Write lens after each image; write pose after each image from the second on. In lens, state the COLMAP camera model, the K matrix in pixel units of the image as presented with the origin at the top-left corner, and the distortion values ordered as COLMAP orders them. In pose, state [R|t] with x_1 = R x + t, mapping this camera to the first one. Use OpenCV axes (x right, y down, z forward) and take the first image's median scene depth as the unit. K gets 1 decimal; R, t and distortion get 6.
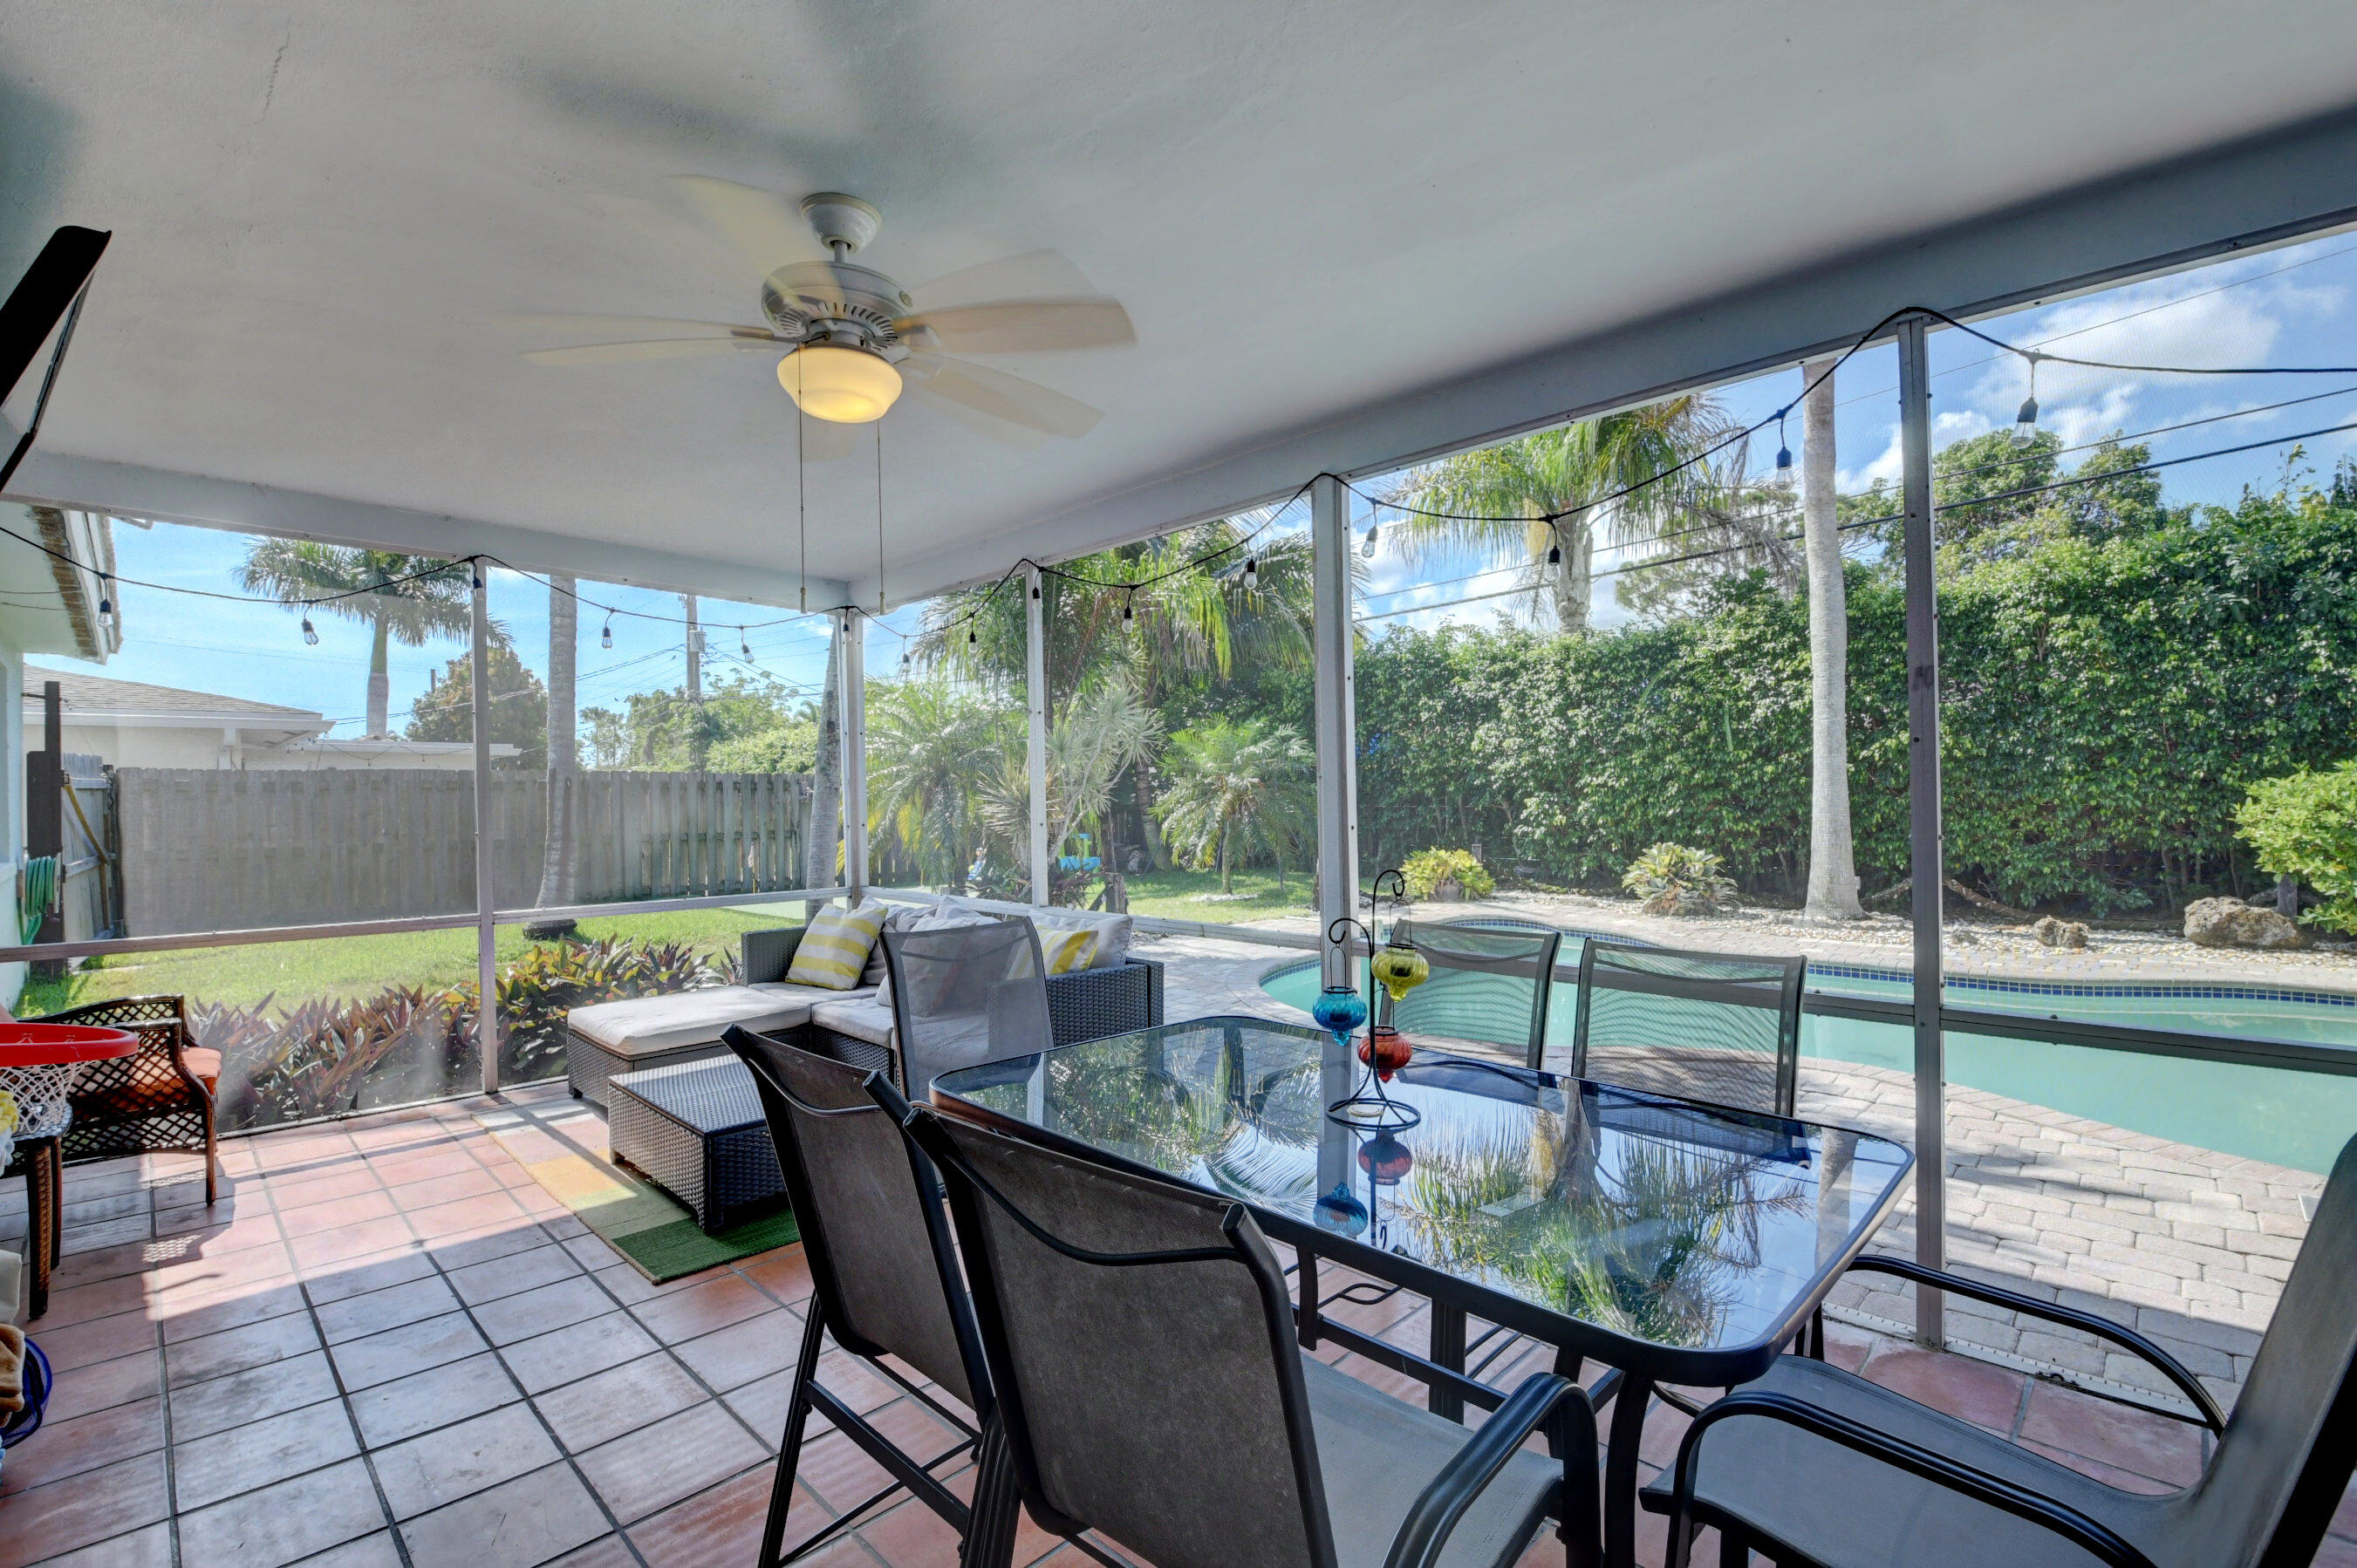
lens RADIAL K [[1045.6, 0, 1167.0], [0, 1045.6, 780.5], [0, 0, 1]] dist [-0.009022, -0.008908]
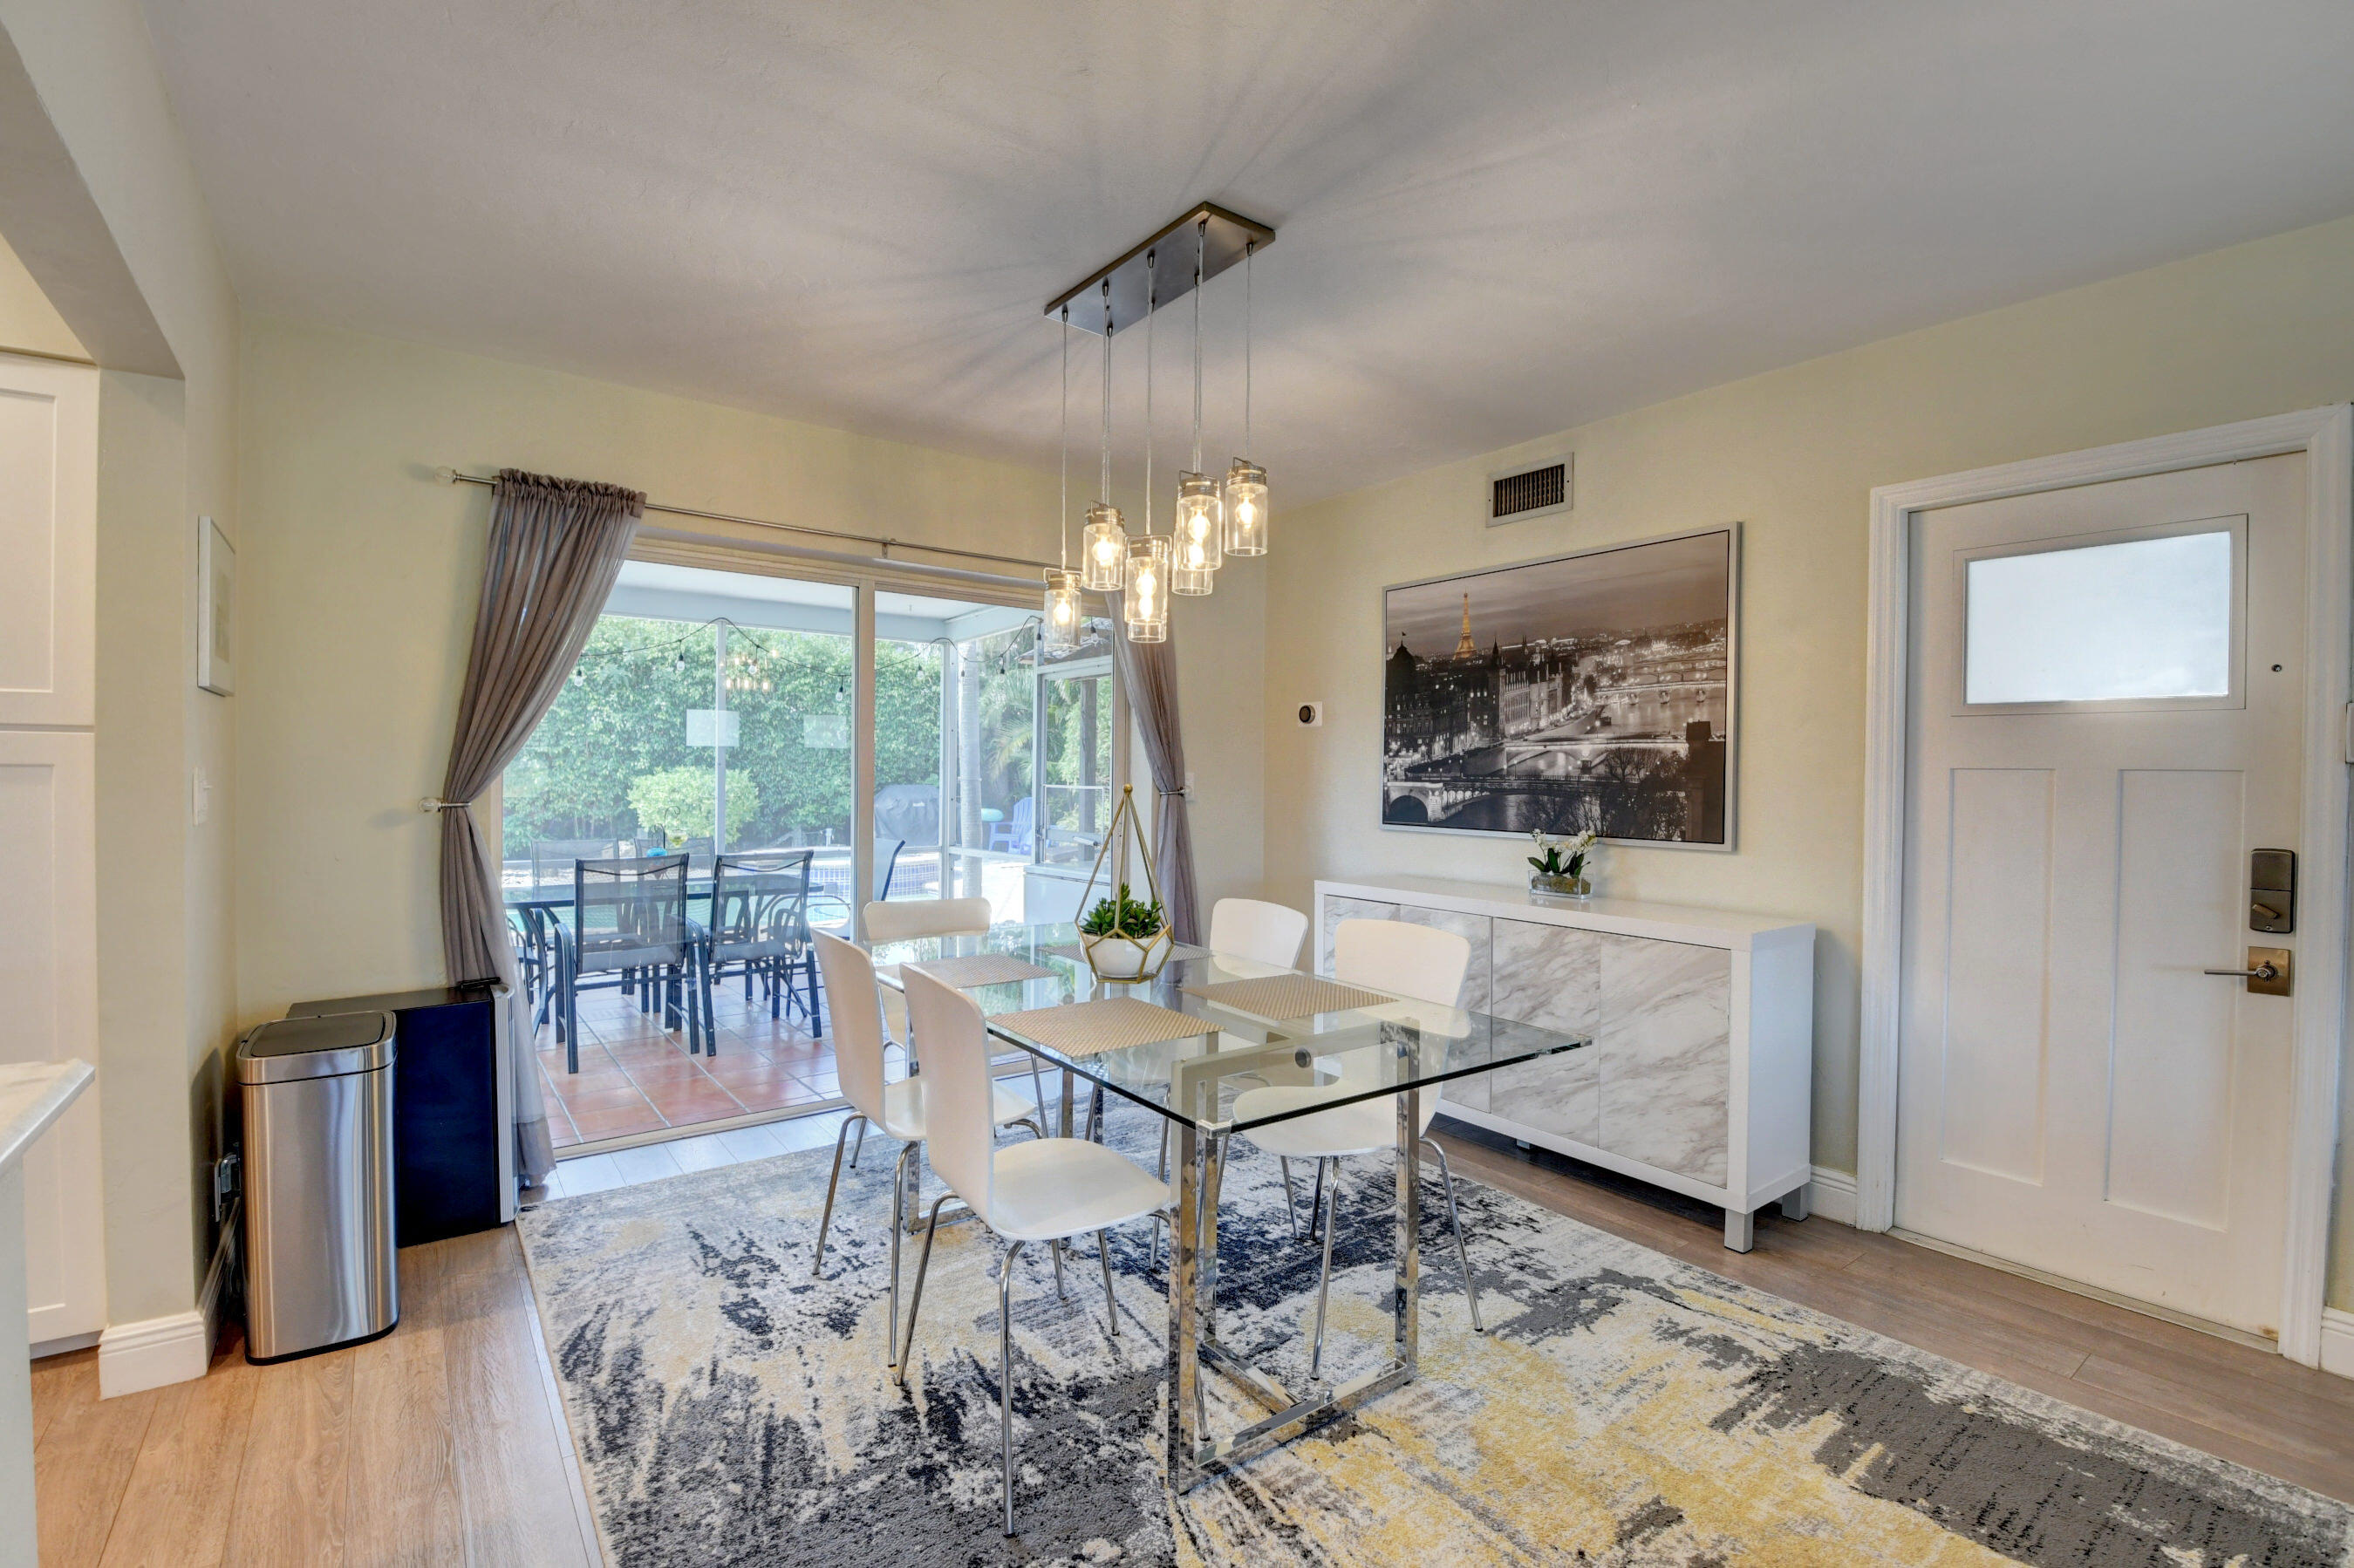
lens RADIAL K [[1044.4, 0, 1190.0], [0, 1044.4, 788.0], [0, 0, 1]] dist [-0.009022, -0.008908]
pose [[0.152800, 0.001348, 0.988256, -0.517766], [-0.020902, 0.999780, 0.001868, -0.002968], [-0.988036, -0.020942, 0.152794, -0.215502]]
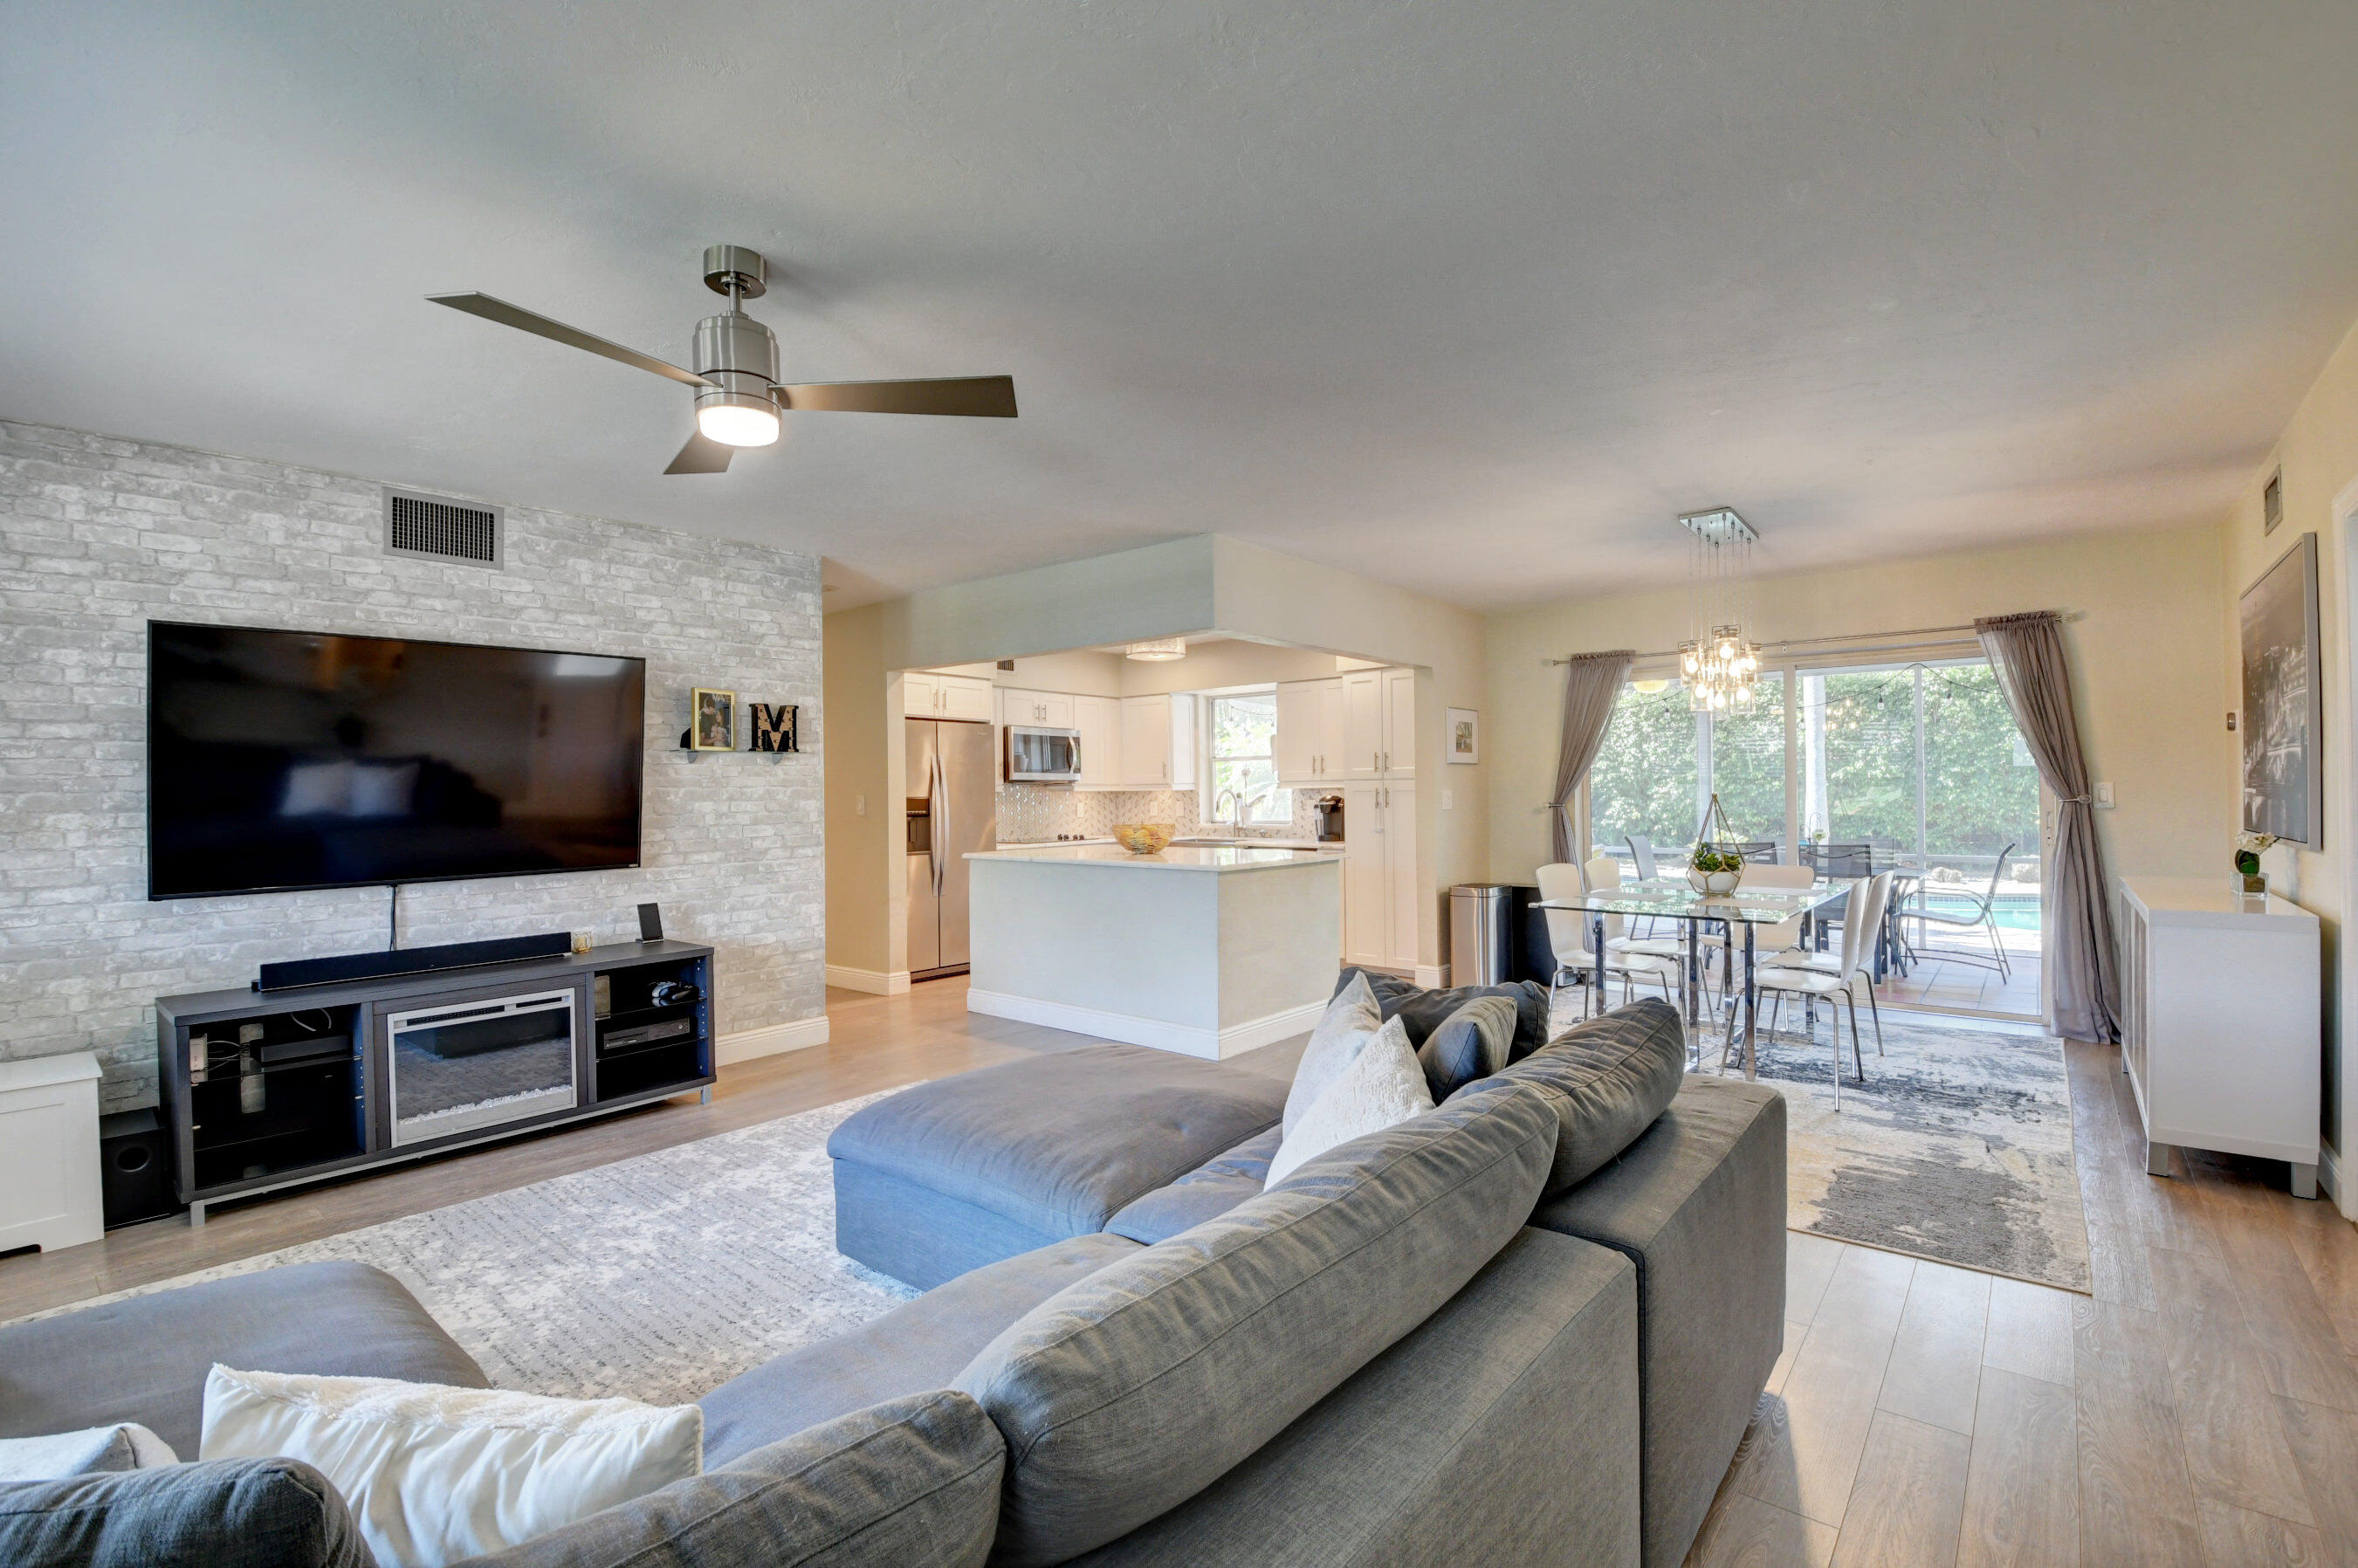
lens RADIAL K [[1046.2, 0, 1158.1], [0, 1046.2, 783.1], [0, 0, 1]] dist [-0.009022, -0.008908]
pose [[0.997815, 0.005832, 0.065817, -0.564189], [-0.005782, 0.999983, -0.000959, -0.005421], [-0.065822, 0.000576, 0.997831, -0.644525]]
